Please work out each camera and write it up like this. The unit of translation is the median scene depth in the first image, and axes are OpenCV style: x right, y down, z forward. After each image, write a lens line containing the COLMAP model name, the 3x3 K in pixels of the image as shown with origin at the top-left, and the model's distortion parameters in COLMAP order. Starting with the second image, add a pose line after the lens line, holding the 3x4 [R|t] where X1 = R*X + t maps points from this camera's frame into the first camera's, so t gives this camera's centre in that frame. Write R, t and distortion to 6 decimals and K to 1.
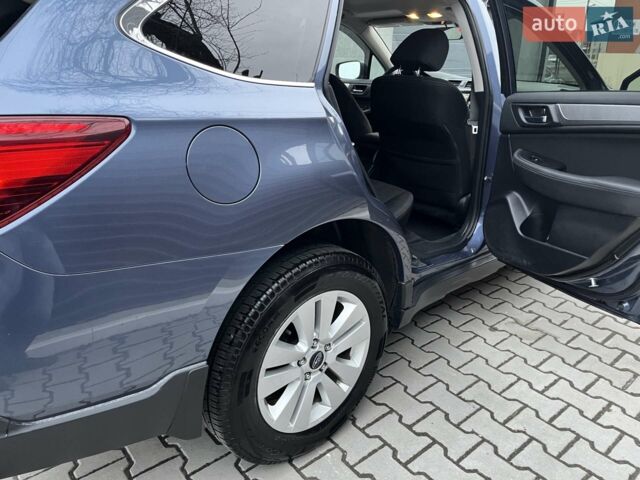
lens RADIAL K [[479.8, 0, 321.7], [0, 479.8, 241.6], [0, 0, 1]] dist [0.064454, -0.103270]
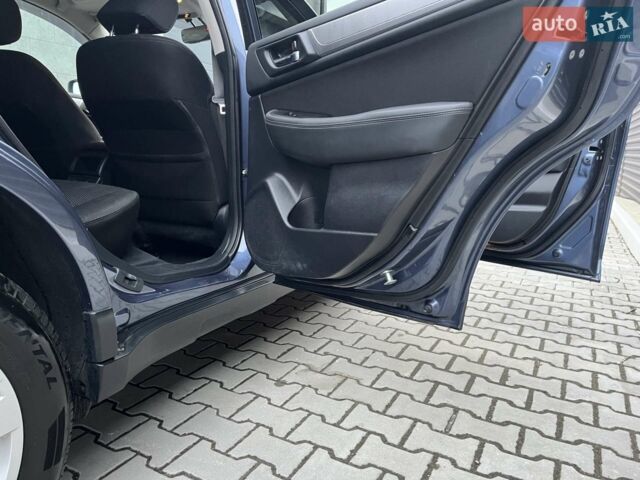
lens RADIAL K [[479.8, 0, 321.7], [0, 479.8, 241.6], [0, 0, 1]] dist [0.064454, -0.103270]
pose [[0.922533, -0.056761, 0.381720, 0.186515], [0.120766, 0.981907, -0.145858, 0.107995], [-0.366535, 0.180658, 0.912697, 0.351033]]
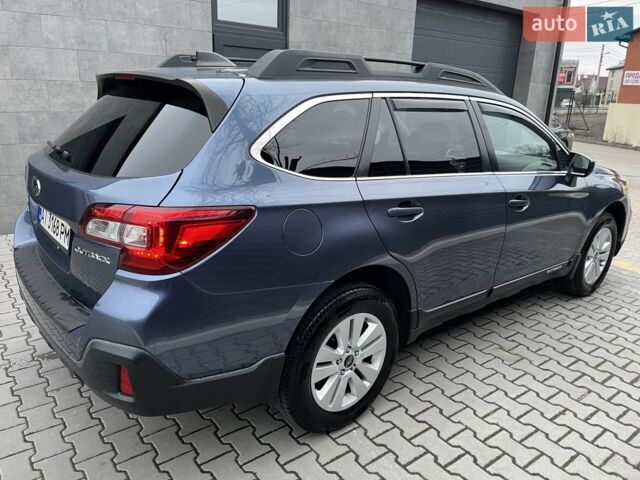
lens RADIAL K [[492.3, 0, 316.5], [0, 492.3, 232.4], [0, 0, 1]] dist [0.022398, -0.002838]
pose [[0.998857, 0.035582, -0.031924, -0.062072], [-0.038178, 0.995668, -0.084785, -0.008231], [0.028769, 0.085906, 0.995888, -0.424304]]
